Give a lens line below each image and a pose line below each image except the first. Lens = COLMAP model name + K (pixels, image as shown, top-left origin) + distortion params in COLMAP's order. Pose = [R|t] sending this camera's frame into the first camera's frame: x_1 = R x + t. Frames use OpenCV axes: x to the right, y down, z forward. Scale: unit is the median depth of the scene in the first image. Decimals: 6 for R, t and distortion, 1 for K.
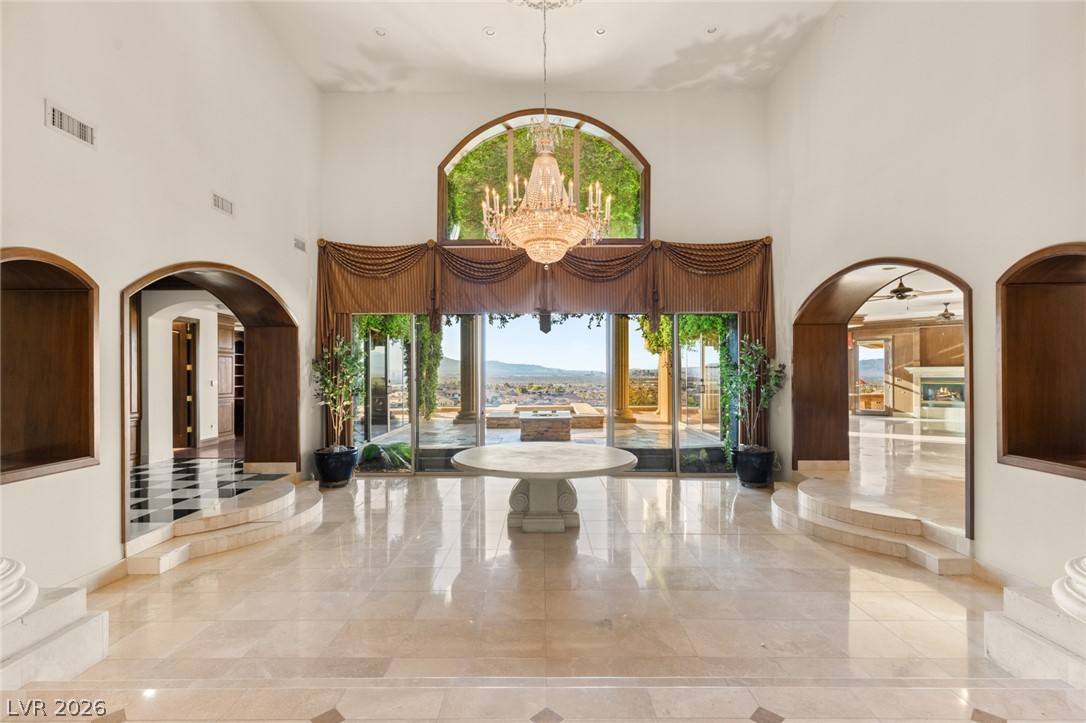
lens RADIAL K [[484.0, 0, 540.2], [0, 484.0, 368.2], [0, 0, 1]] dist [-0.009062, 0.002438]
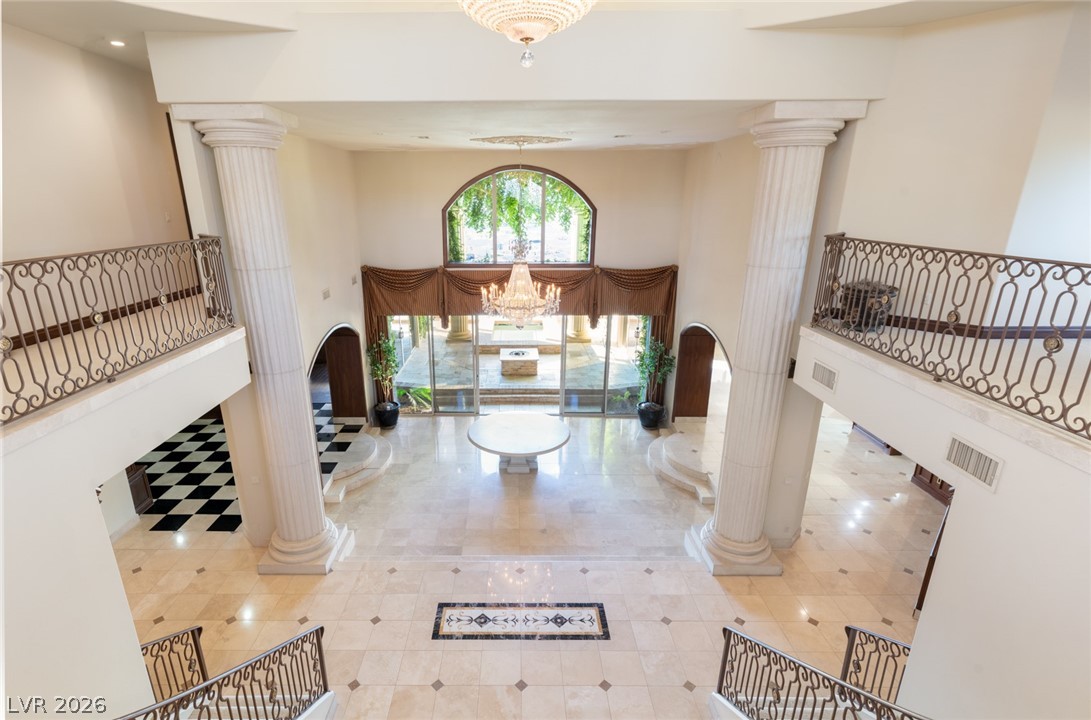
lens RADIAL K [[486.3, 0, 519.4], [0, 486.3, 361.1], [0, 0, 1]] dist [-0.009062, 0.002438]
pose [[0.999878, 0.004237, 0.015066, -0.013176], [-0.008416, 0.957187, 0.289347, -0.436536], [-0.013195, -0.289438, 0.957106, -0.481037]]
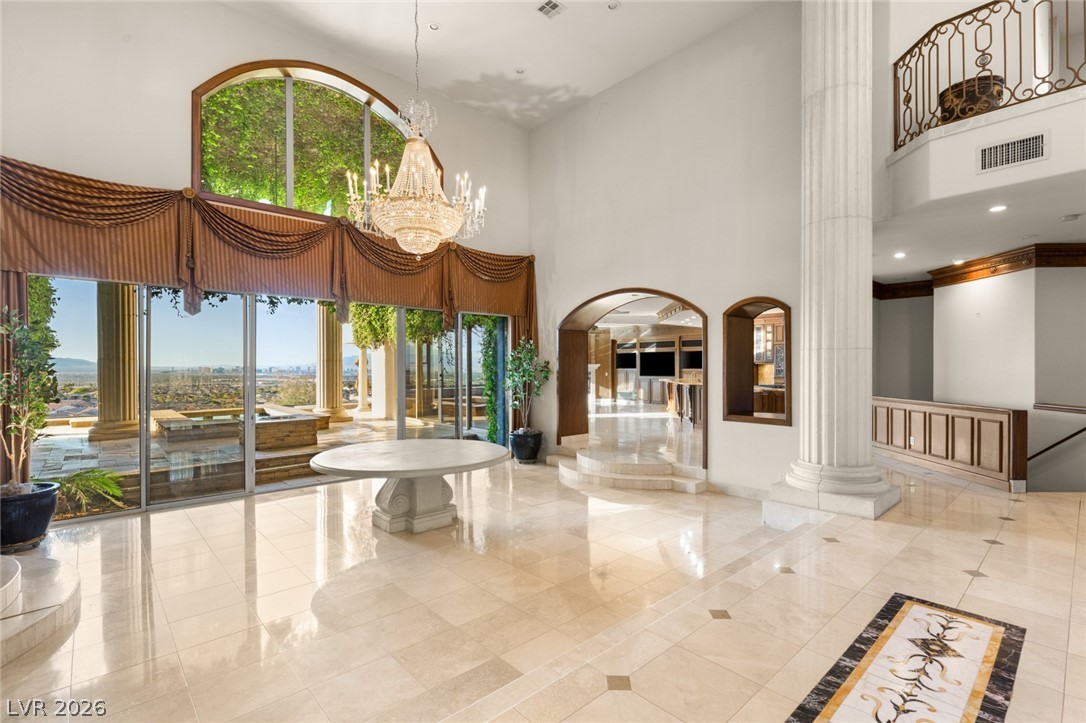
lens RADIAL K [[484.0, 0, 549.3], [0, 484.0, 366.3], [0, 0, 1]] dist [-0.009062, 0.002438]
pose [[0.739053, 0.003181, 0.673640, -0.329055], [-0.005077, 0.999987, 0.000848, 0.004879], [-0.673628, -0.004047, 0.739059, 0.080685]]
